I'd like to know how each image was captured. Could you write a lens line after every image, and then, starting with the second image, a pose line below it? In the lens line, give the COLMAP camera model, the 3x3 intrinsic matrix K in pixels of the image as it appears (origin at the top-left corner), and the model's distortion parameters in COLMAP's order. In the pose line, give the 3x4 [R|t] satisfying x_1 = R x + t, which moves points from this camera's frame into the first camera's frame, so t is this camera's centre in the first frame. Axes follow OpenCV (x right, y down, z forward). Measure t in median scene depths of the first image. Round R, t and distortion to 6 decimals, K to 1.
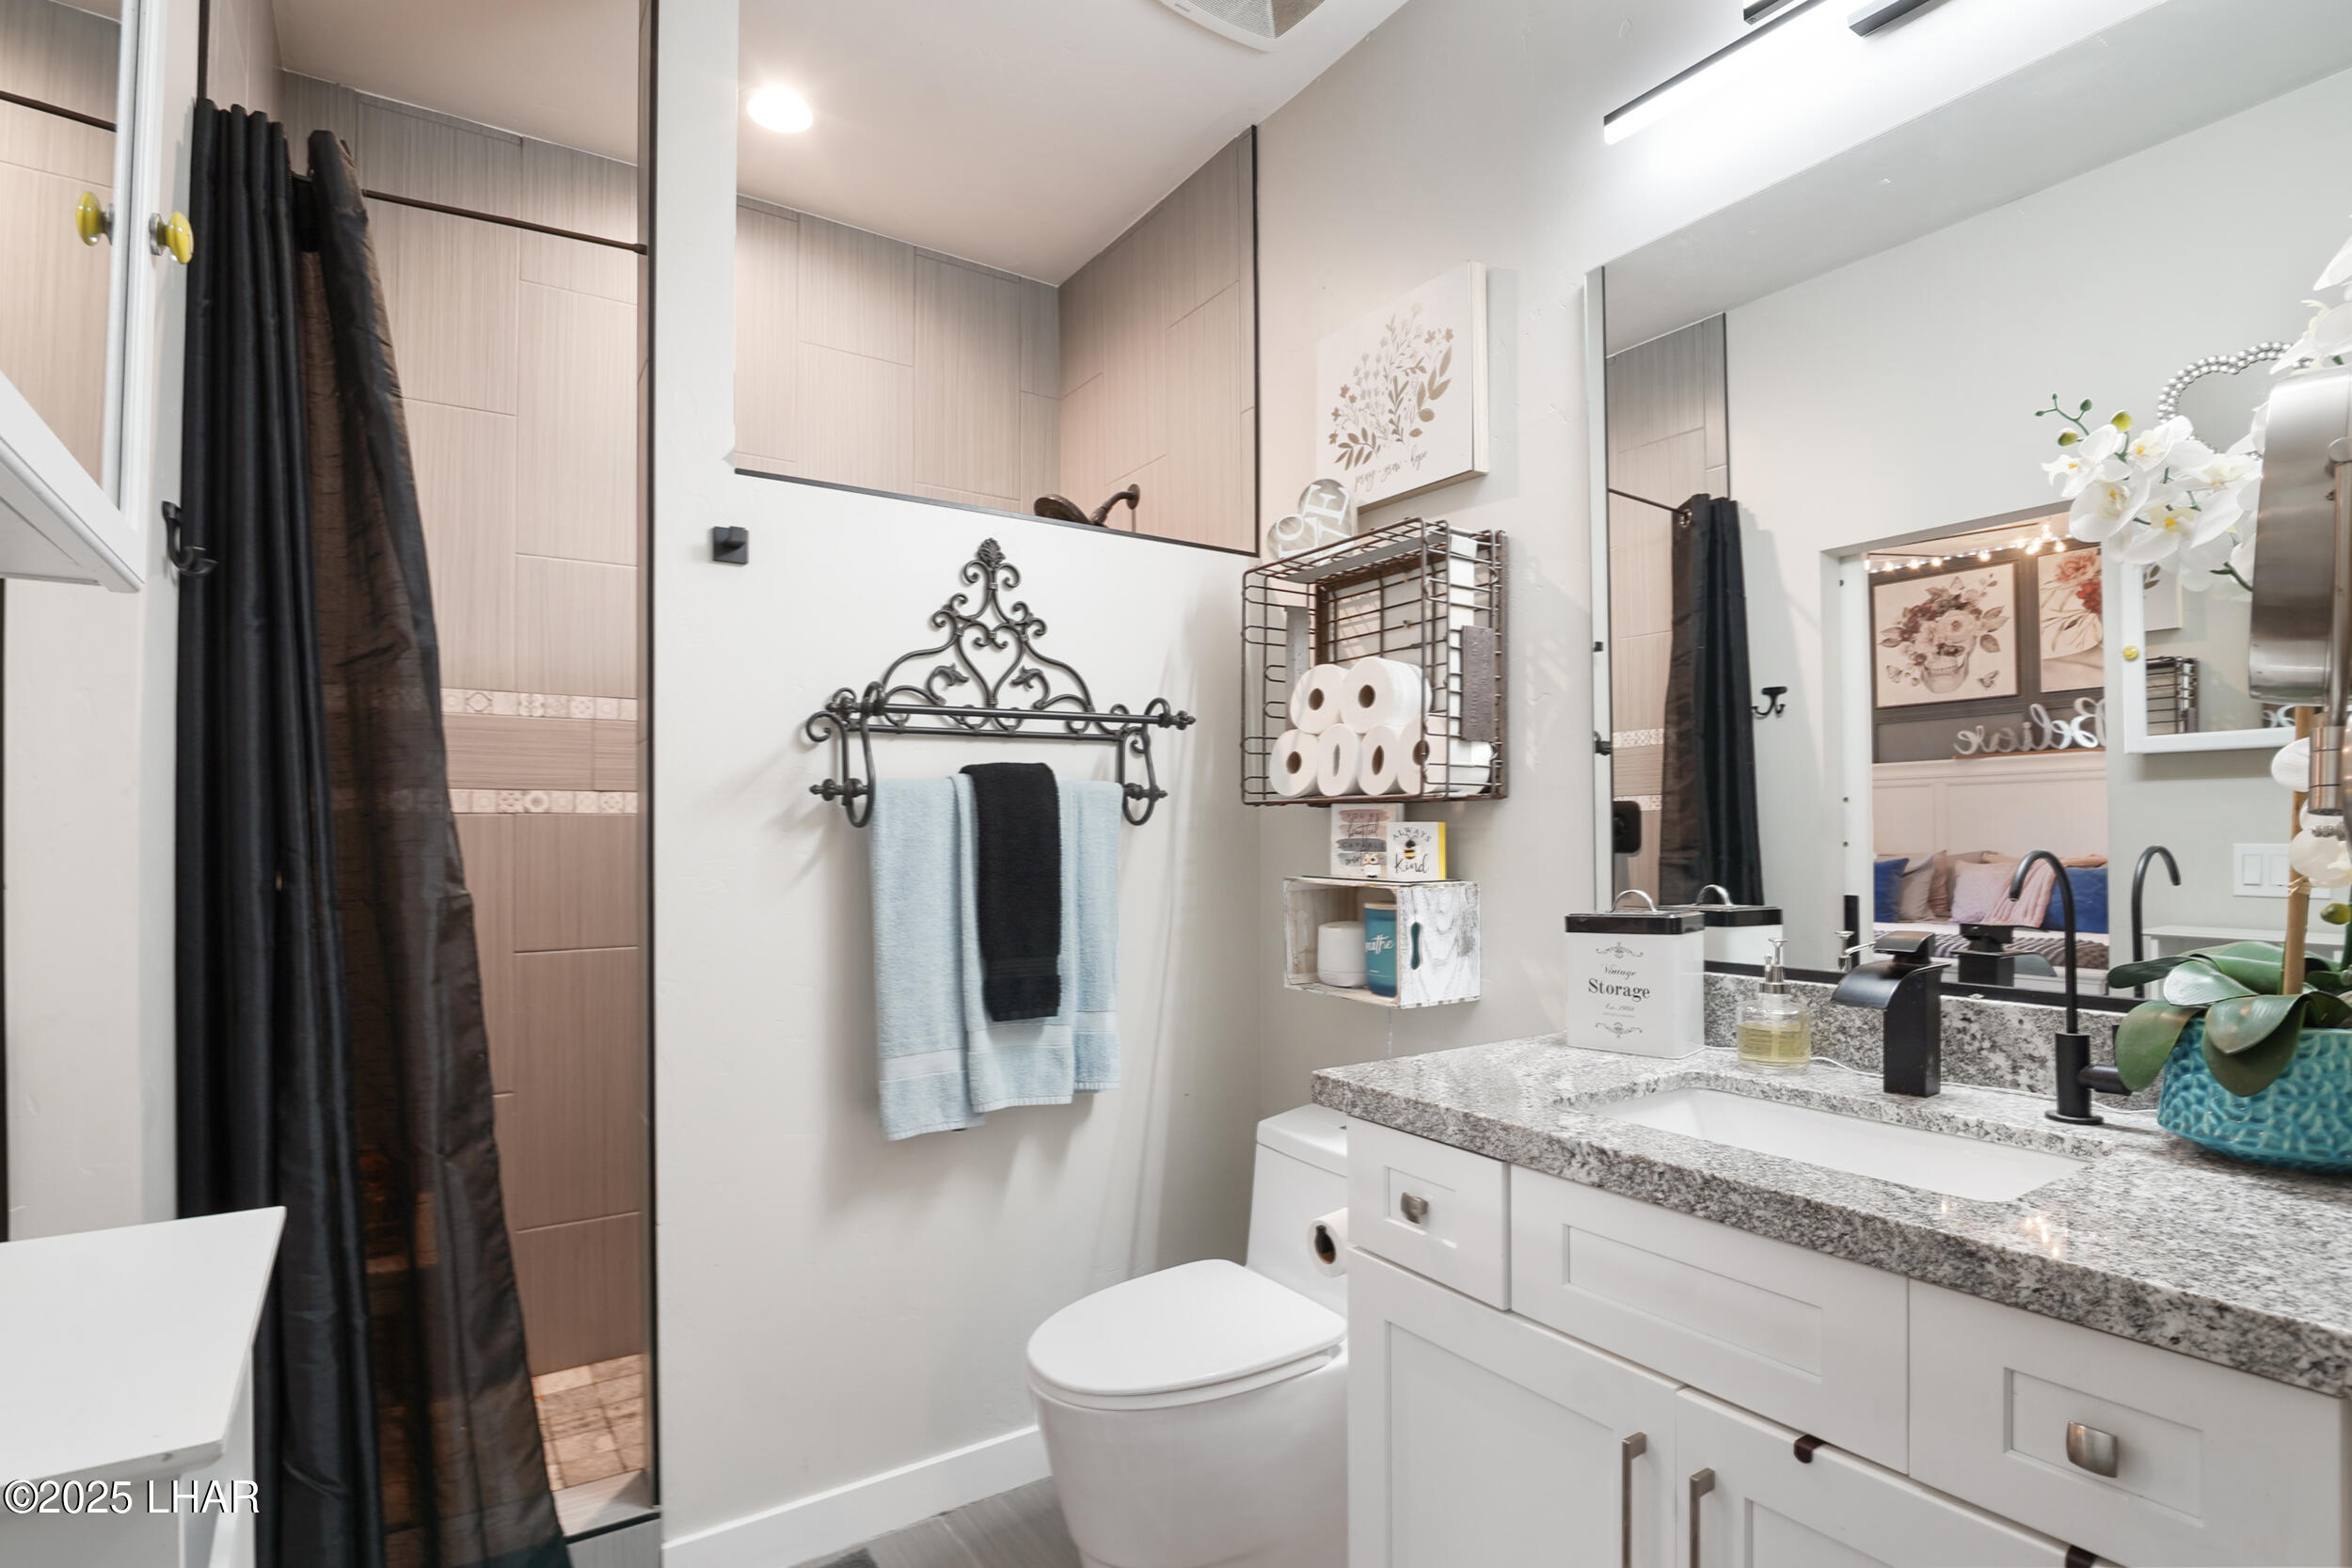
lens RADIAL K [[1129.8, 0, 1171.6], [0, 1129.8, 906.1], [0, 0, 1]] dist [-0.038207, -0.000516]
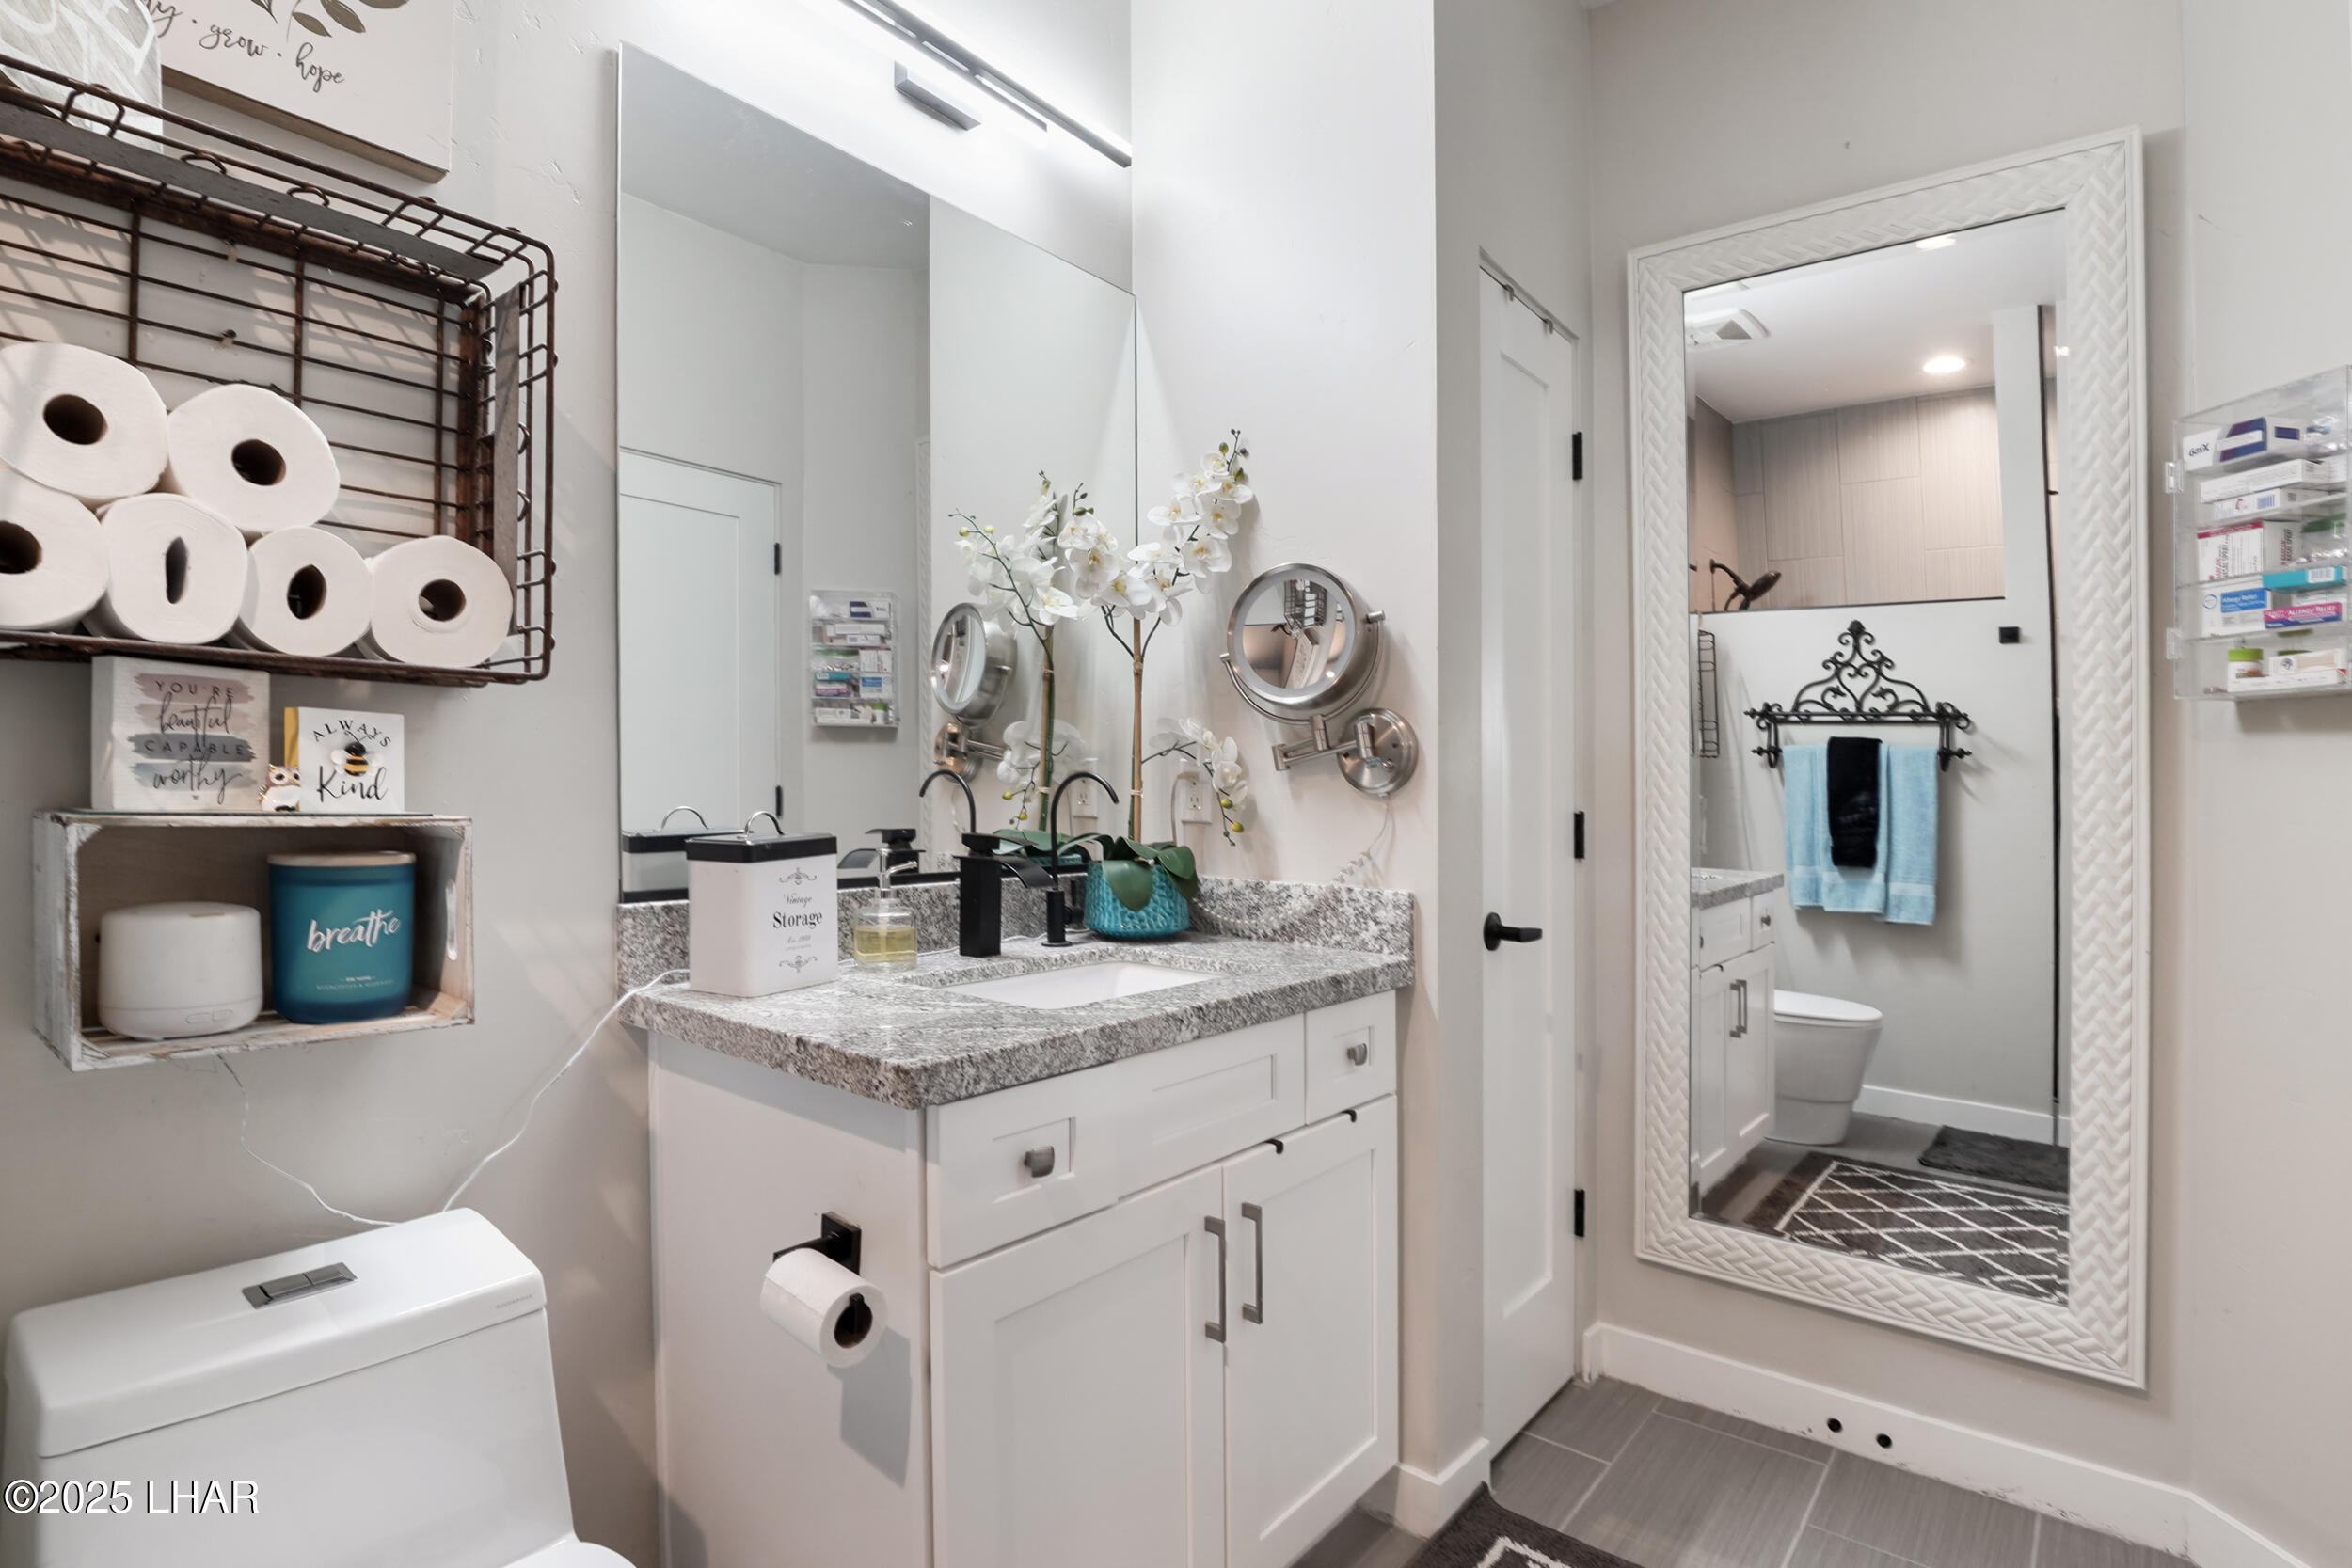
lens RADIAL K [[1160.7, 0, 1164.6], [0, 1160.7, 804.8], [0, 0, 1]] dist [-0.024386, 0.000363]
pose [[-0.291053, -0.016113, 0.956571, -0.719864], [0.040420, 0.998758, 0.029122, -0.042097], [-0.955853, 0.047141, -0.290040, 1.194446]]
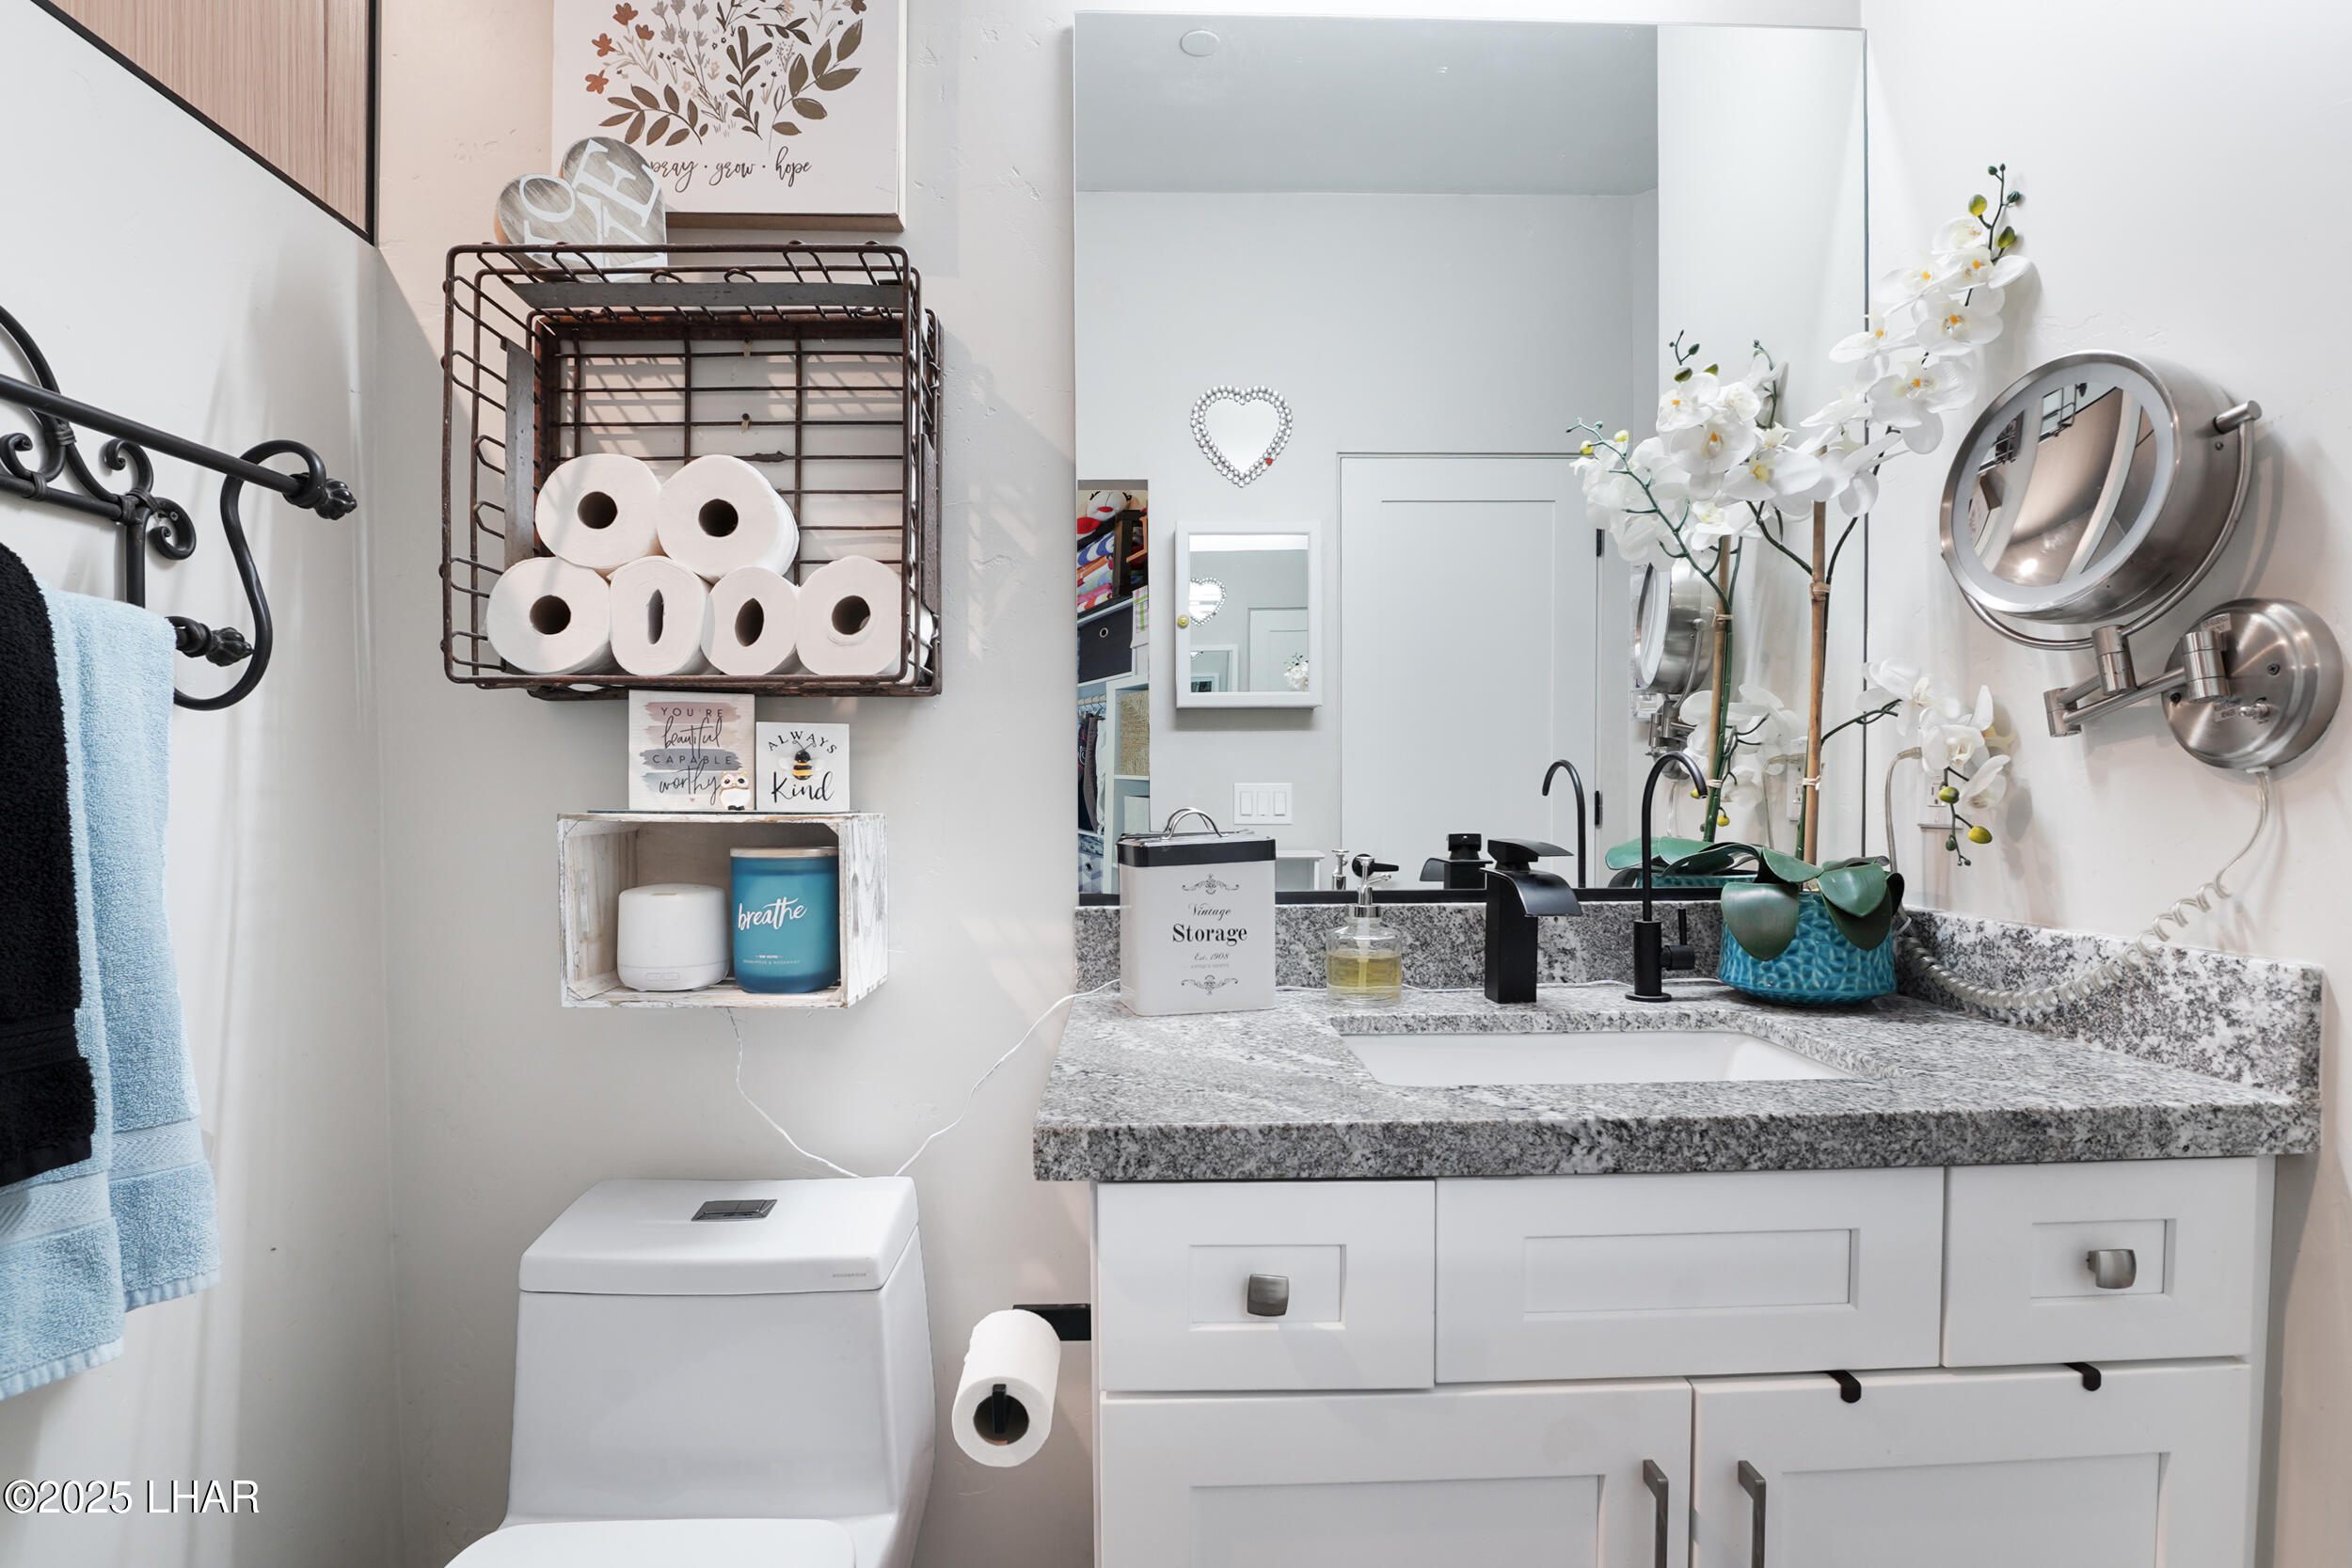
lens RADIAL K [[1148.5, 0, 1190.4], [0, 1148.5, 859.8], [0, 0, 1]] dist [-0.020045, -0.006802]
pose [[0.527419, -0.045662, 0.848377, -0.363500], [0.053543, 0.998356, 0.020448, 0.005015], [-0.847917, 0.034640, 0.528997, 0.704913]]
